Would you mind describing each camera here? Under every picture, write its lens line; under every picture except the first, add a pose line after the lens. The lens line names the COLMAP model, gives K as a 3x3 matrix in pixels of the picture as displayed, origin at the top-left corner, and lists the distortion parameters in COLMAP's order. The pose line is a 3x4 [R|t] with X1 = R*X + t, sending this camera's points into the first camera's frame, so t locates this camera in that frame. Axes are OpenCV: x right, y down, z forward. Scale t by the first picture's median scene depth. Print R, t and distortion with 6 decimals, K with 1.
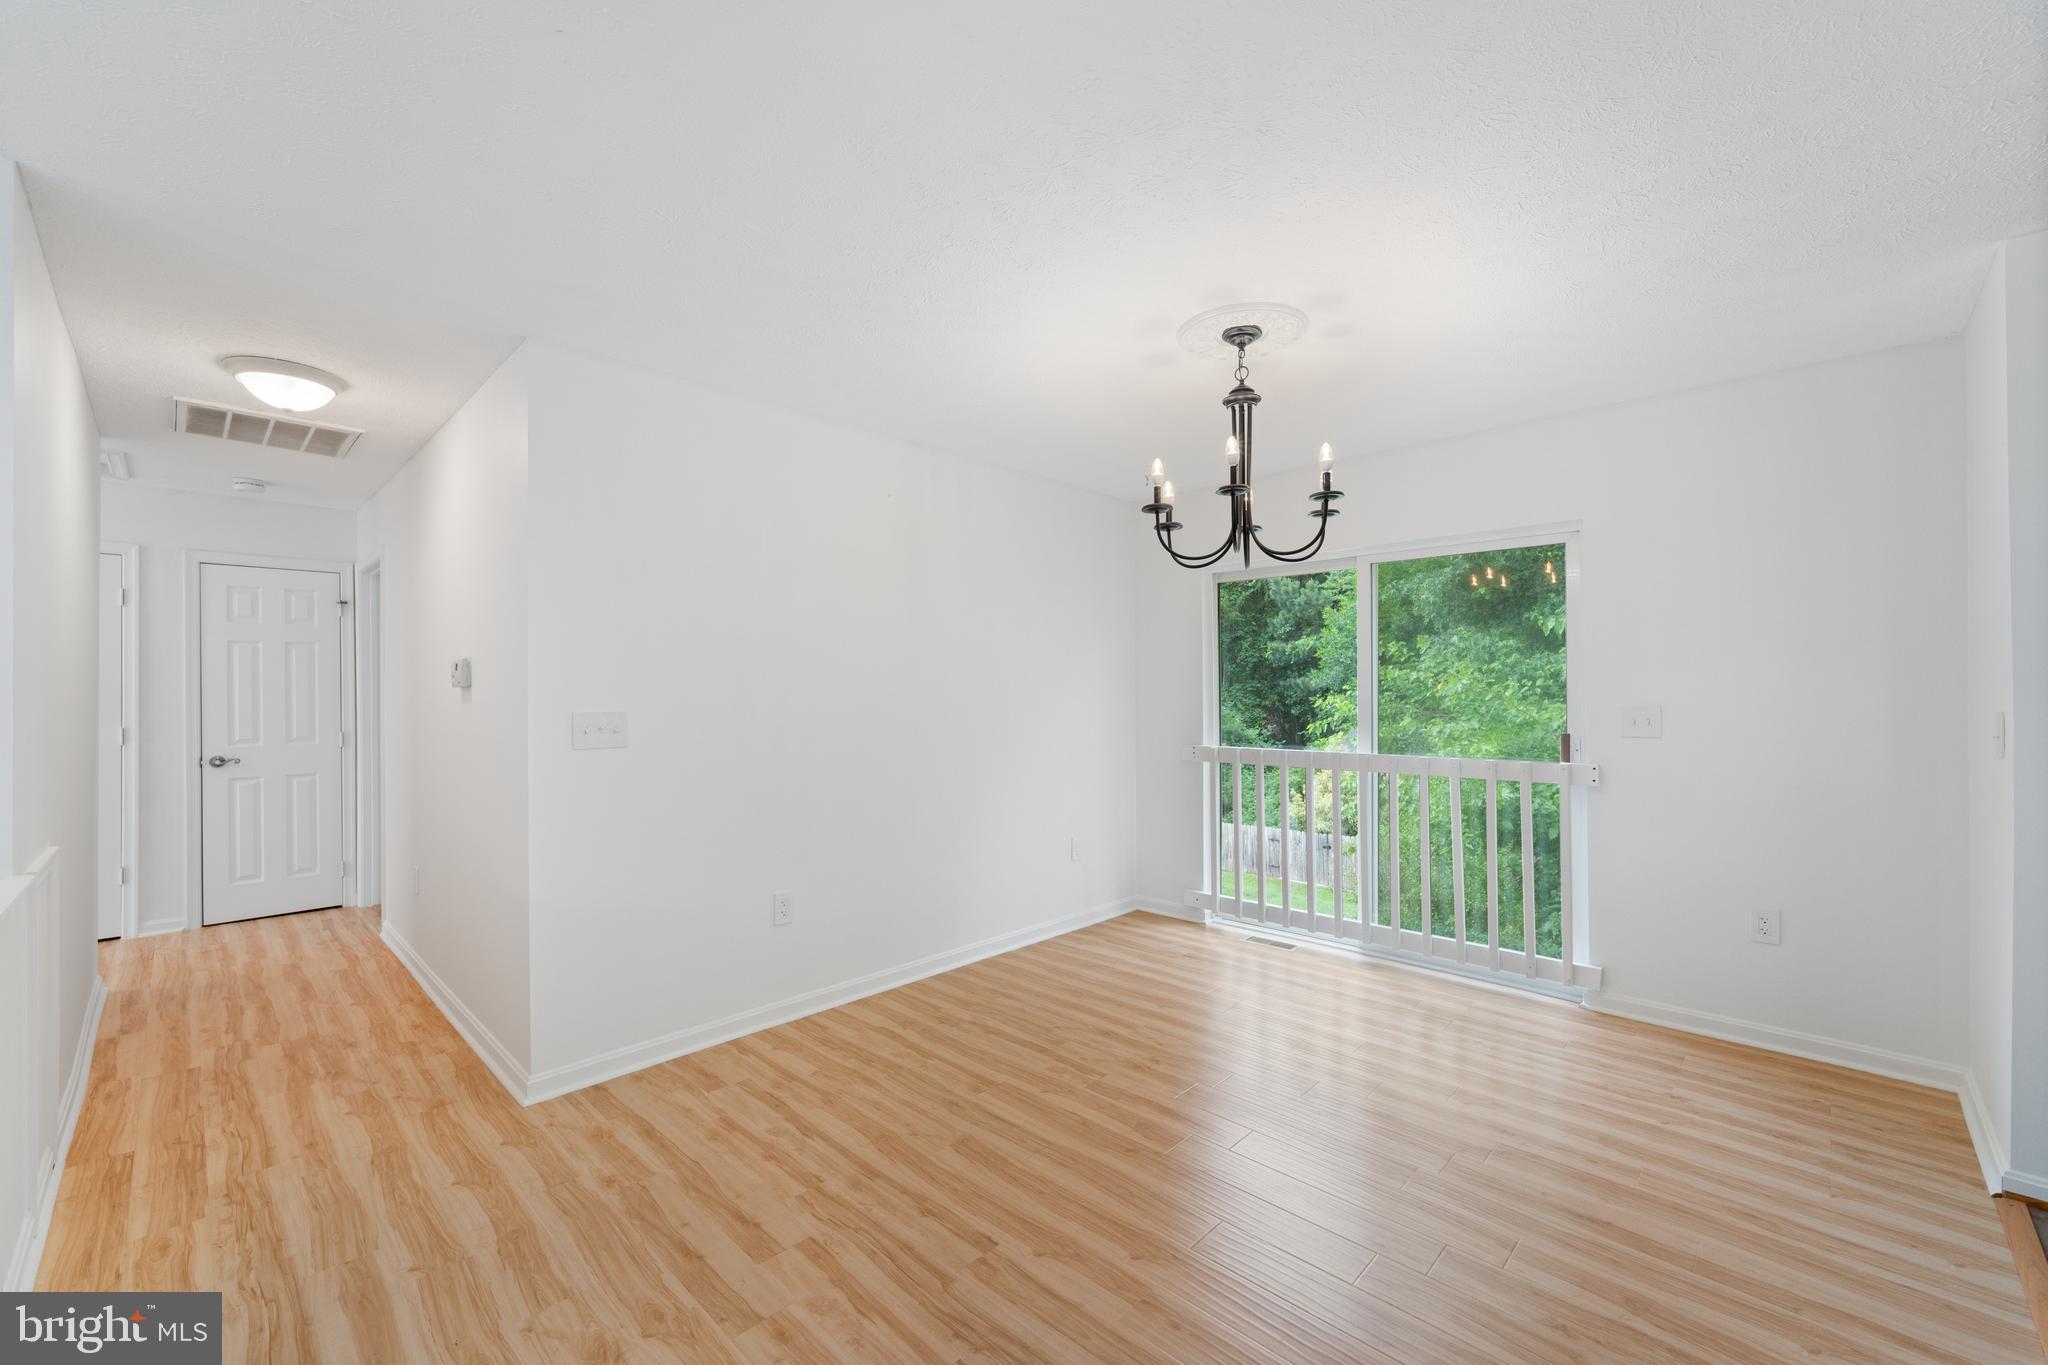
lens RADIAL K [[824.3, 0, 1018.5], [0, 824.3, 691.2], [0, 0, 1]] dist [0.000795, -0.001042]
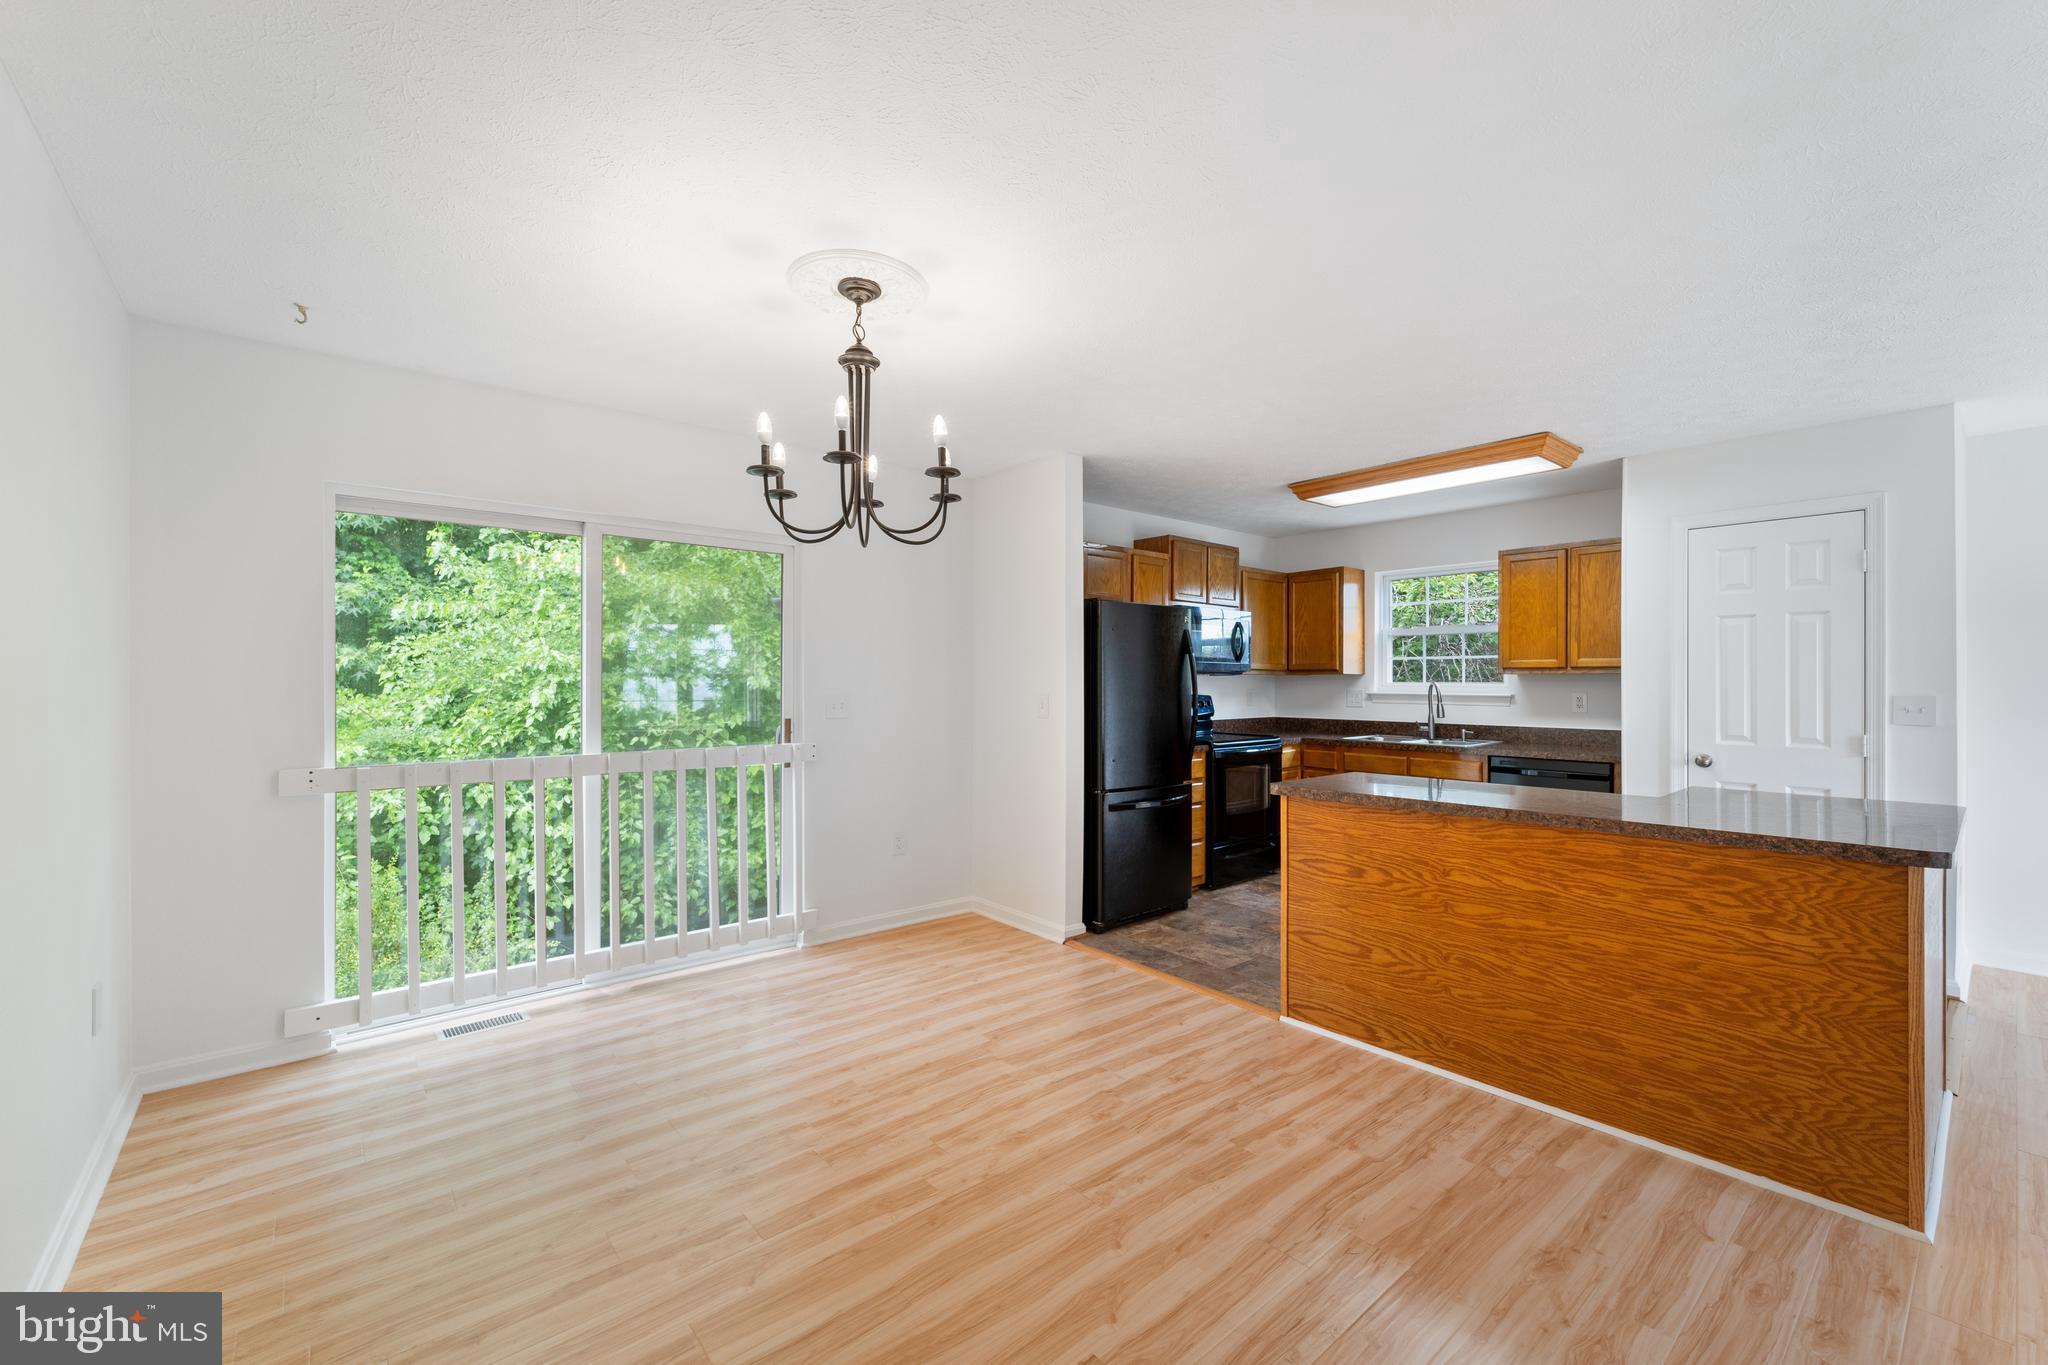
lens RADIAL K [[824.3, 0, 1028.1], [0, 824.3, 683.2], [0, 0, 1]] dist [0.000795, -0.001042]
pose [[0.094286, 0.002472, 0.995542, -0.548092], [-0.001475, 0.999996, -0.002343, 0.001659], [-0.995544, -0.001248, 0.094290, 0.639691]]
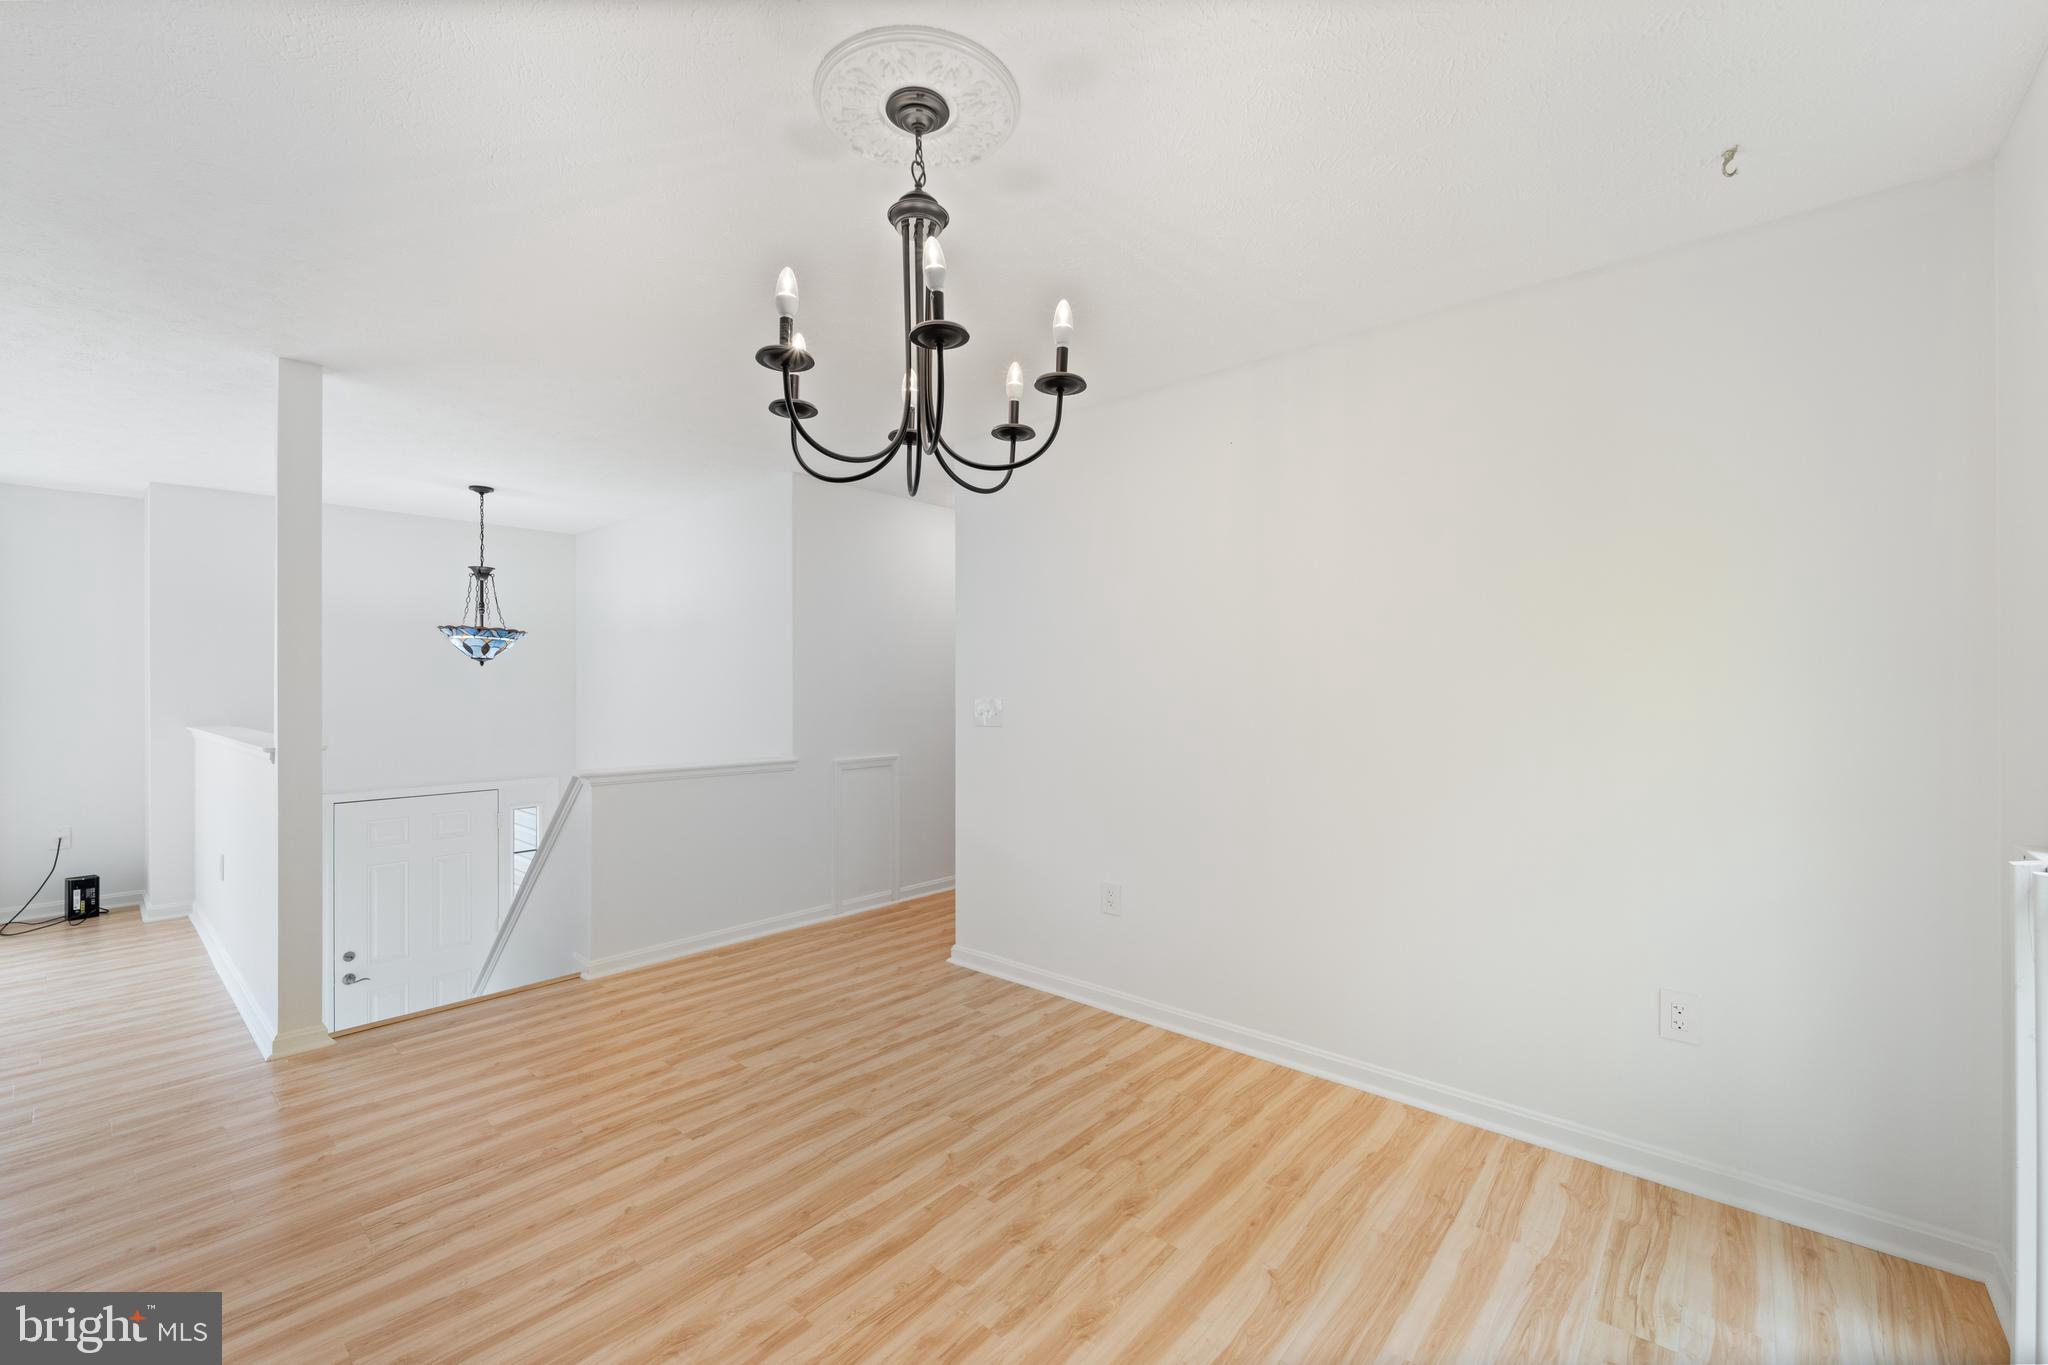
lens RADIAL K [[824.3, 0, 1040.9], [0, 824.3, 704.3], [0, 0, 1]] dist [0.000795, -0.001042]
pose [[0.076028, 0.028753, -0.996691, 0.788572], [0.001205, 0.999581, 0.028928, -0.008284], [0.997105, -0.003401, 0.075962, 0.921970]]
